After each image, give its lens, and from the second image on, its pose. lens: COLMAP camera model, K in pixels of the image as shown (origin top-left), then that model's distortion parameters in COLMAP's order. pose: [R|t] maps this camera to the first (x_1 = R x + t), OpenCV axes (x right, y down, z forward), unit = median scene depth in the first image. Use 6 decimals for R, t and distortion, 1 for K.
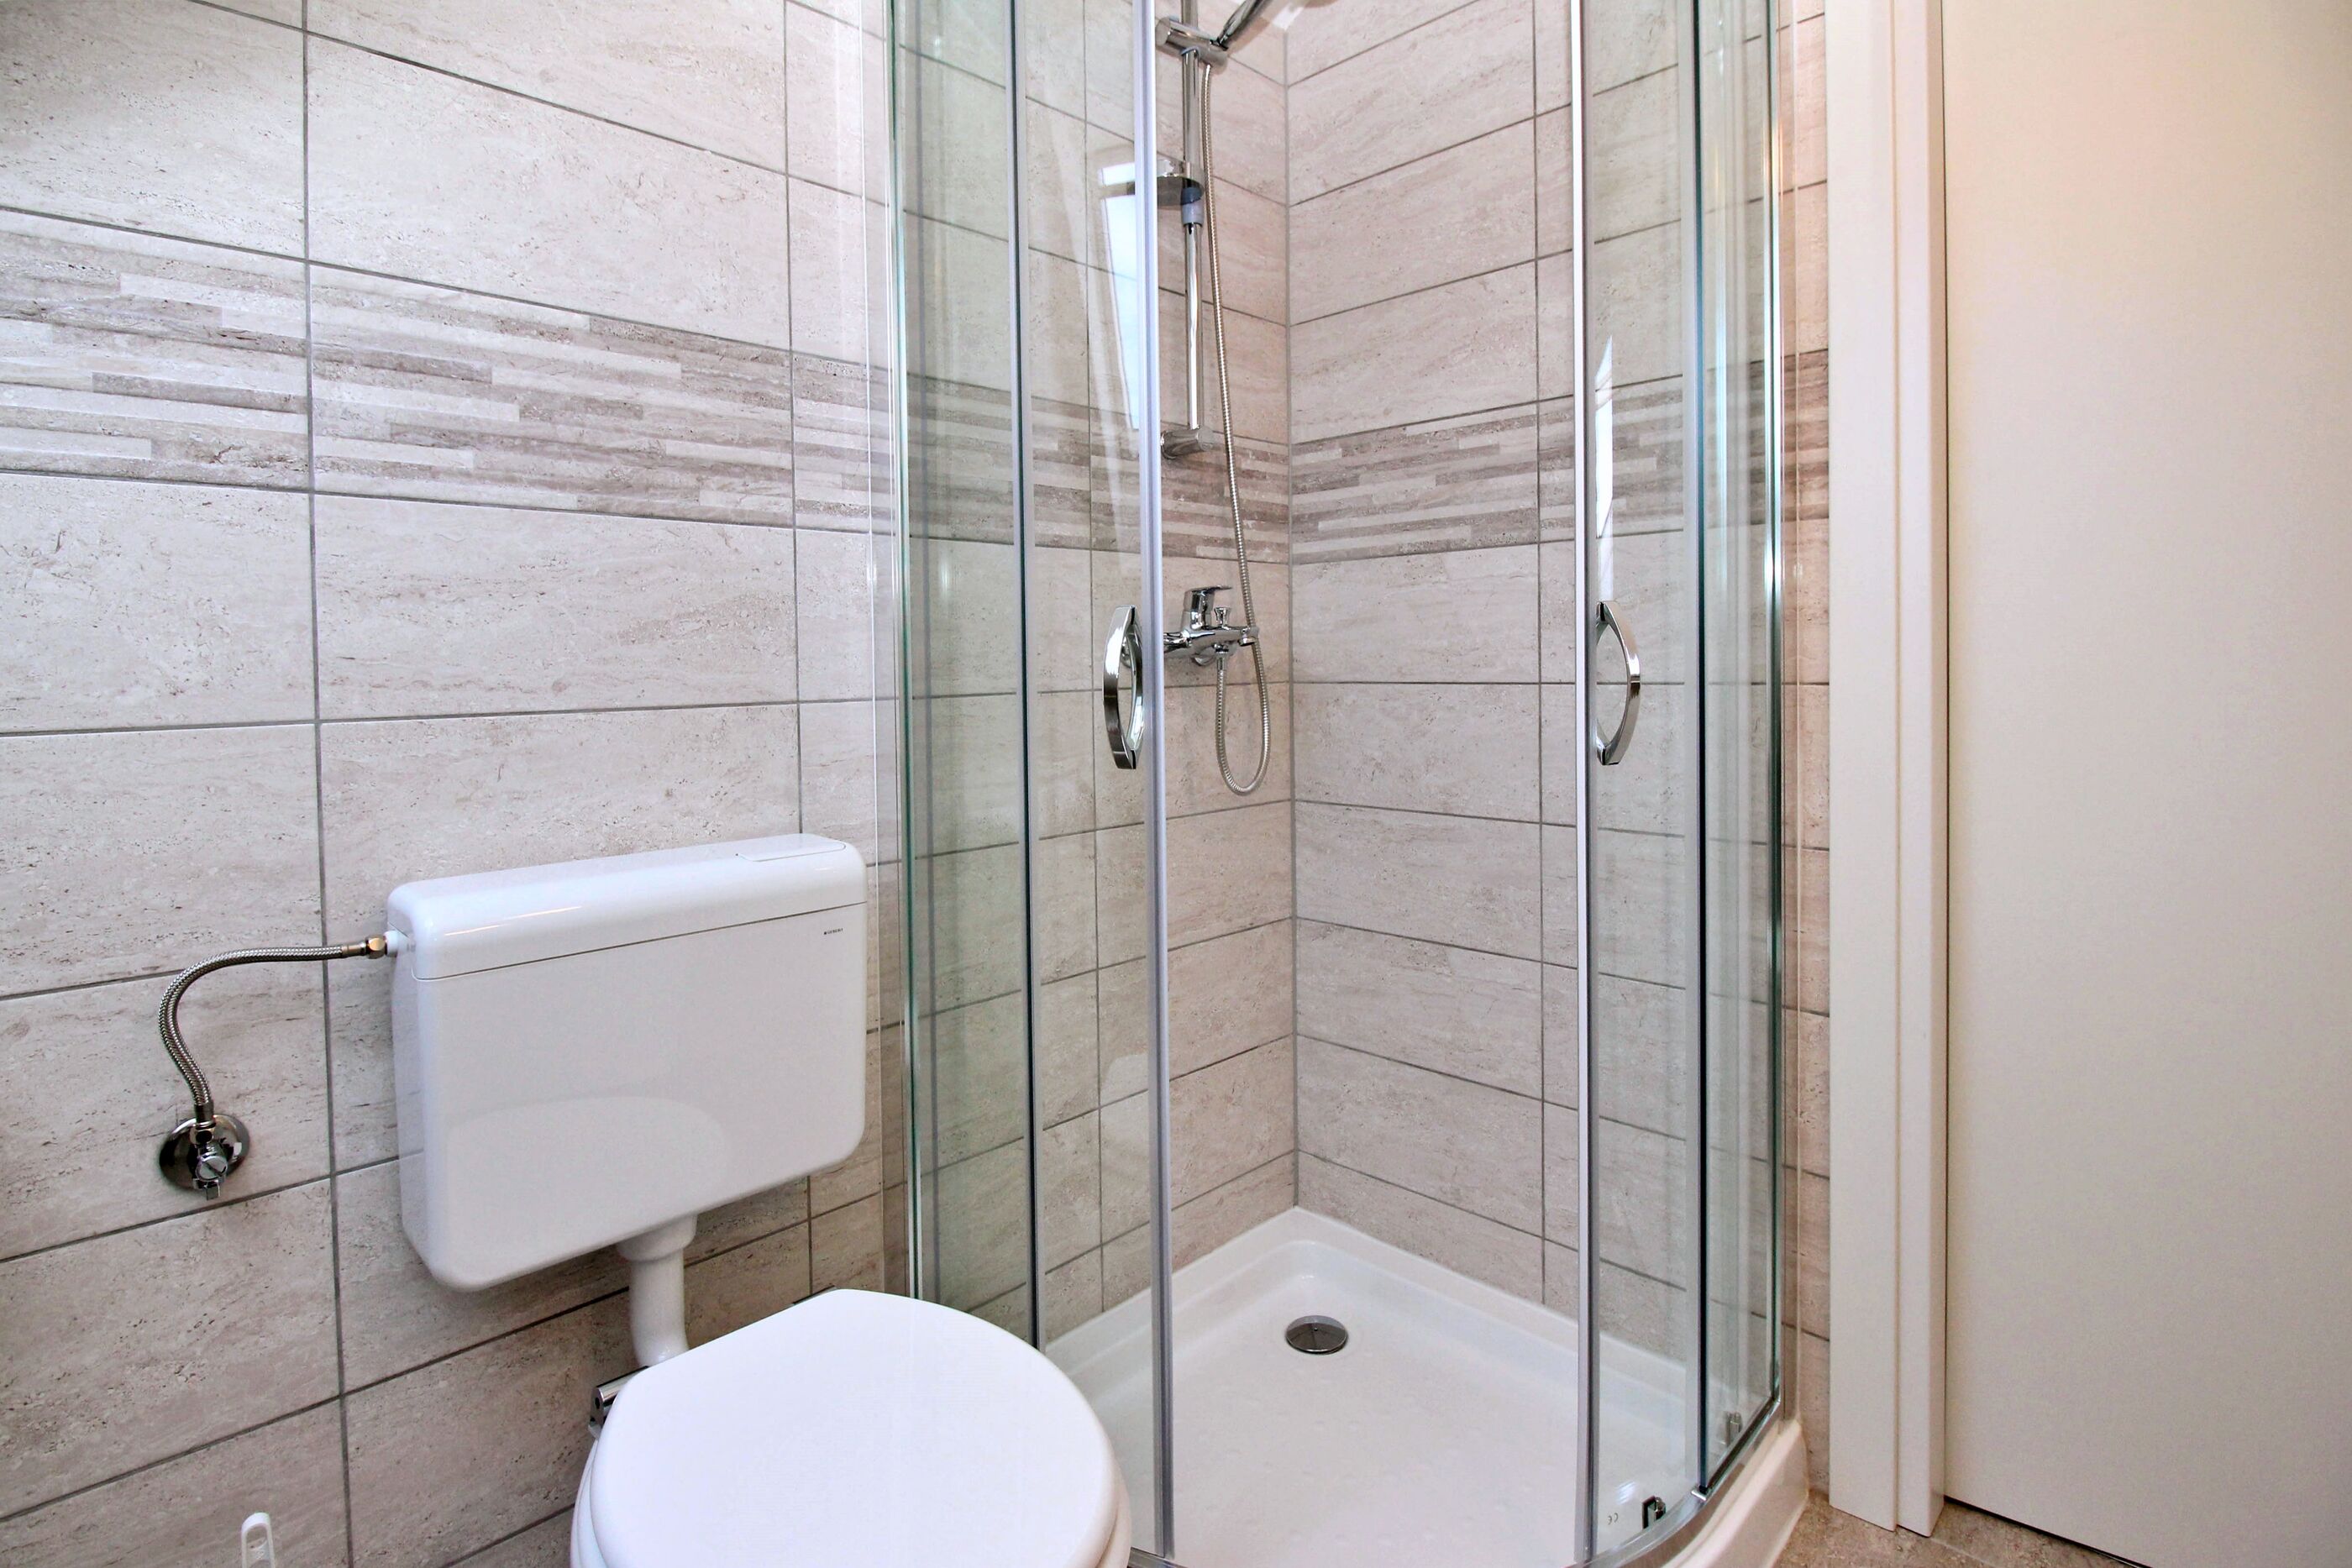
lens RADIAL K [[1133.5, 0, 1170.1], [0, 1133.5, 702.8], [0, 0, 1]] dist [0.000659, -0.010922]
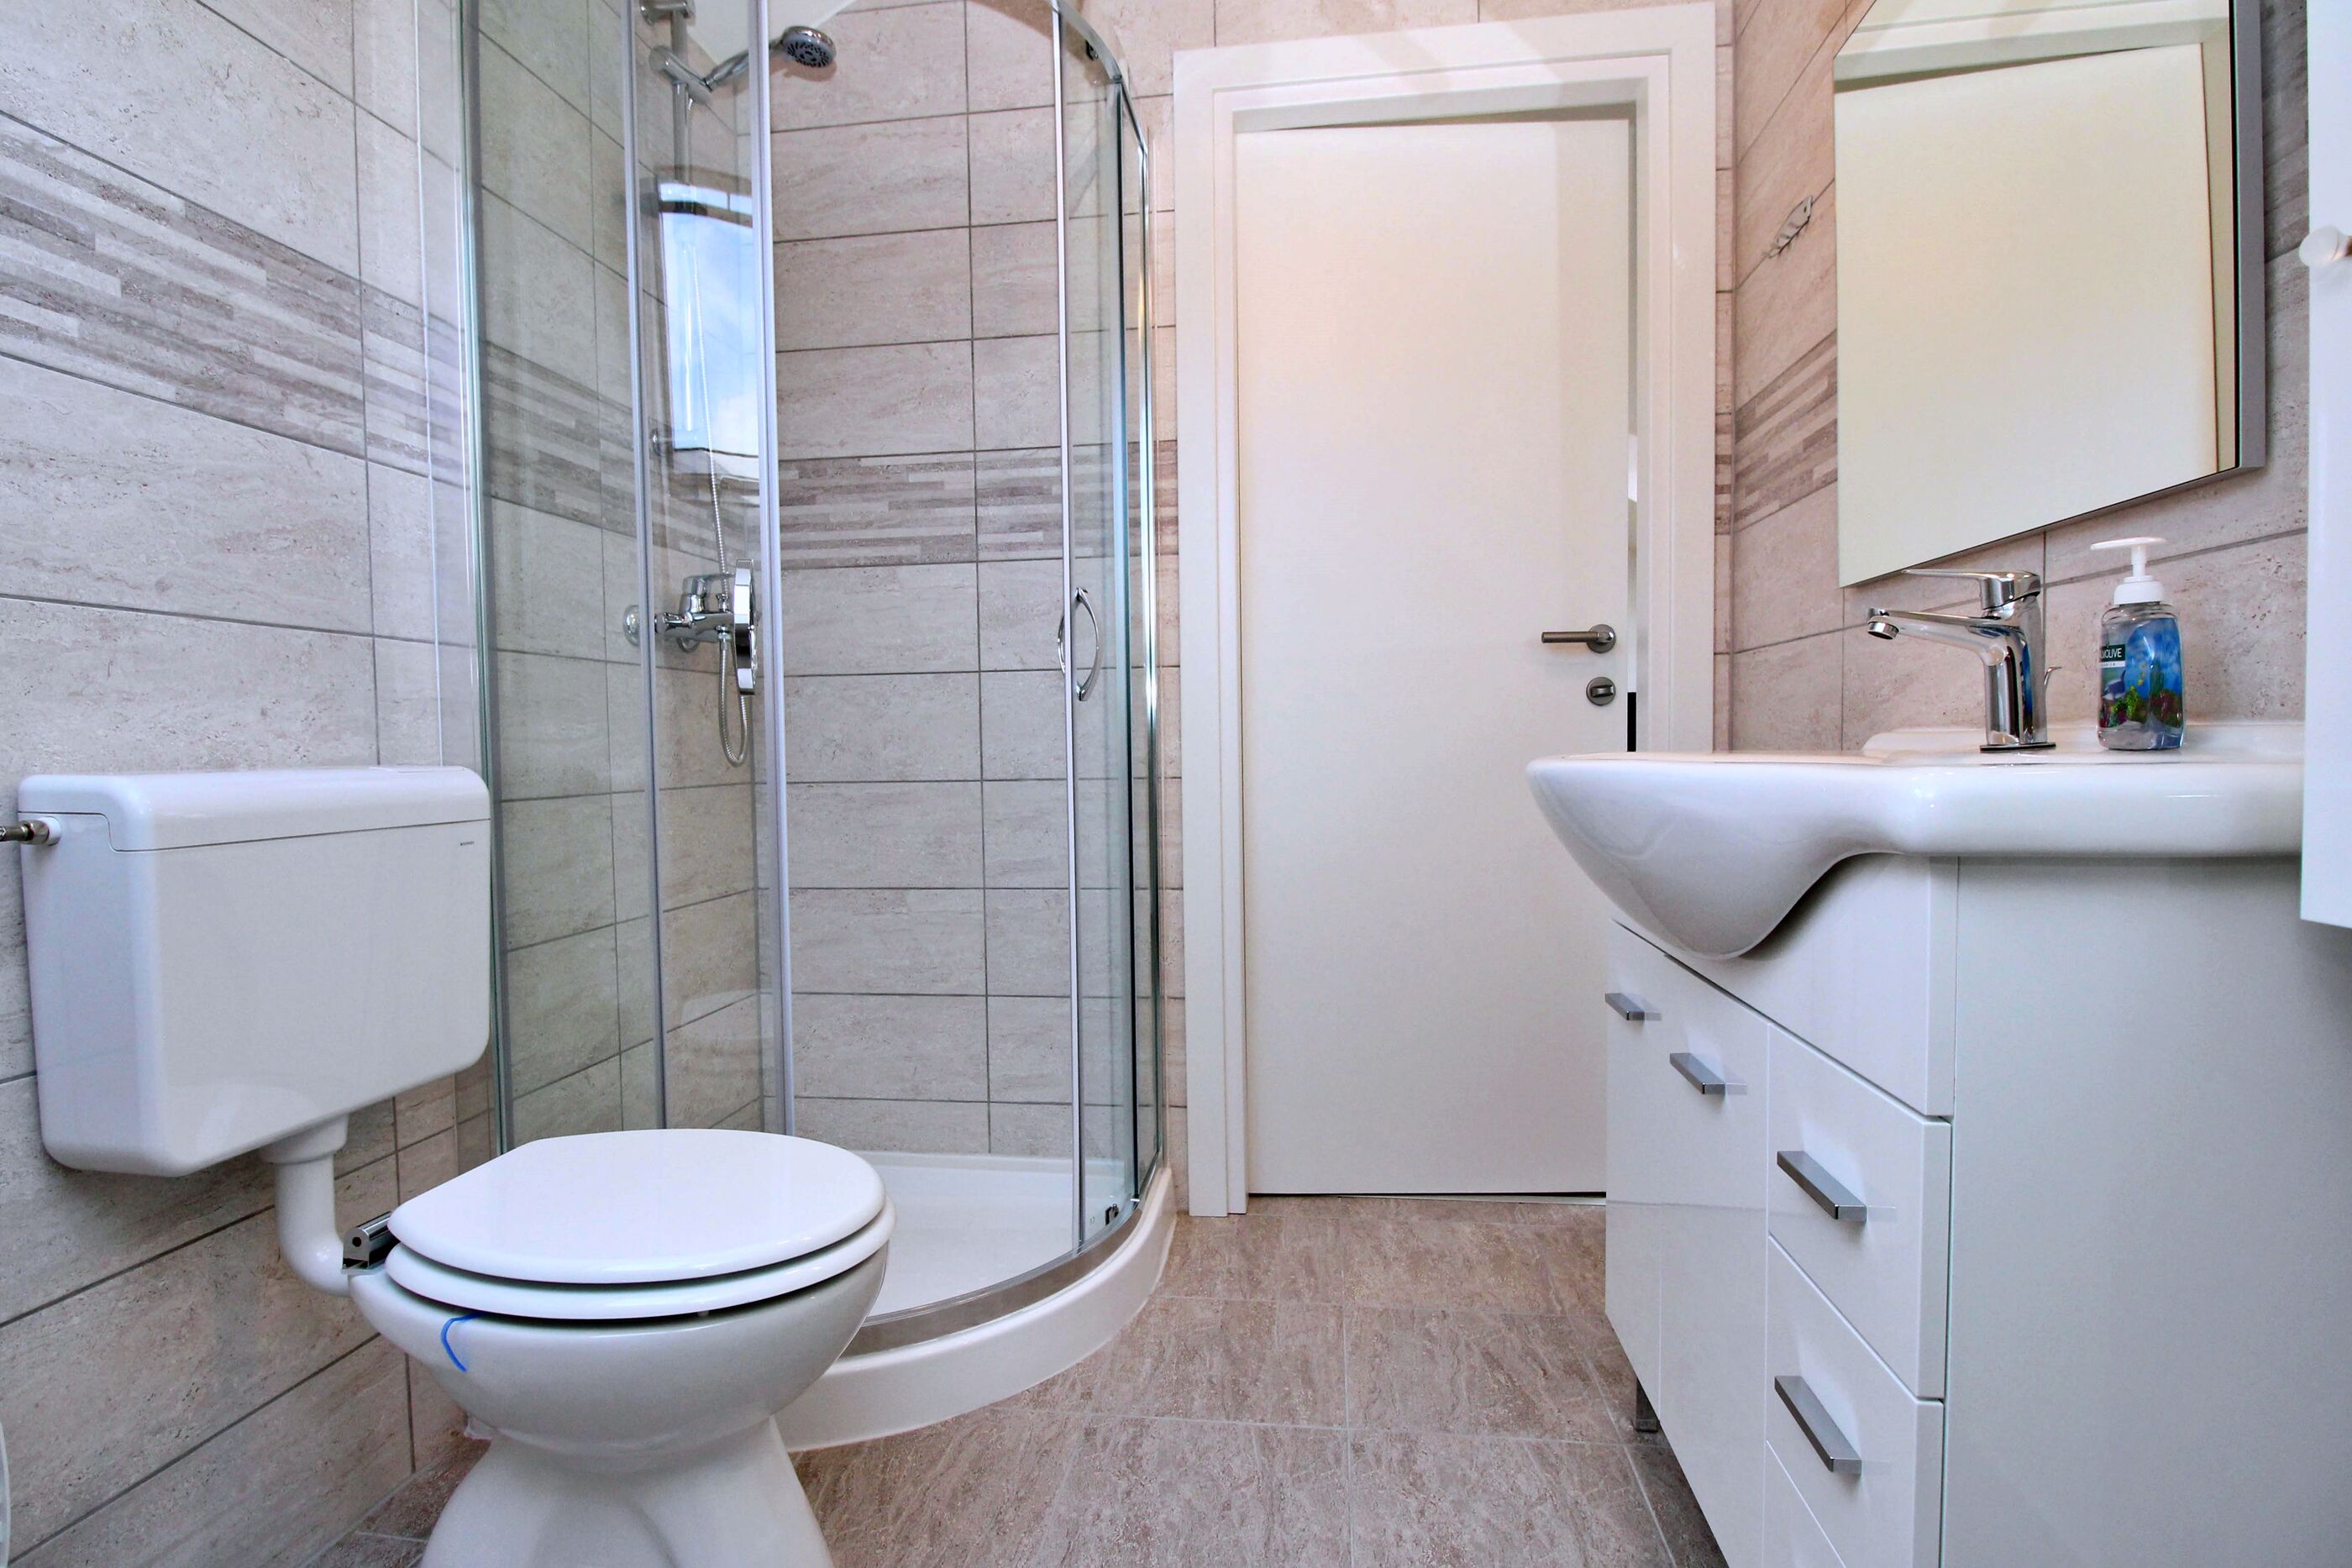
lens RADIAL K [[1077.3, 0, 1176.0], [0, 1077.3, 784.0], [0, 0, 1]] dist [0.000011, -0.007708]
pose [[0.810960, -0.032989, 0.584170, -0.340453], [0.020569, 0.999400, 0.027884, 0.129264], [-0.584740, -0.010597, 0.811152, -0.204628]]
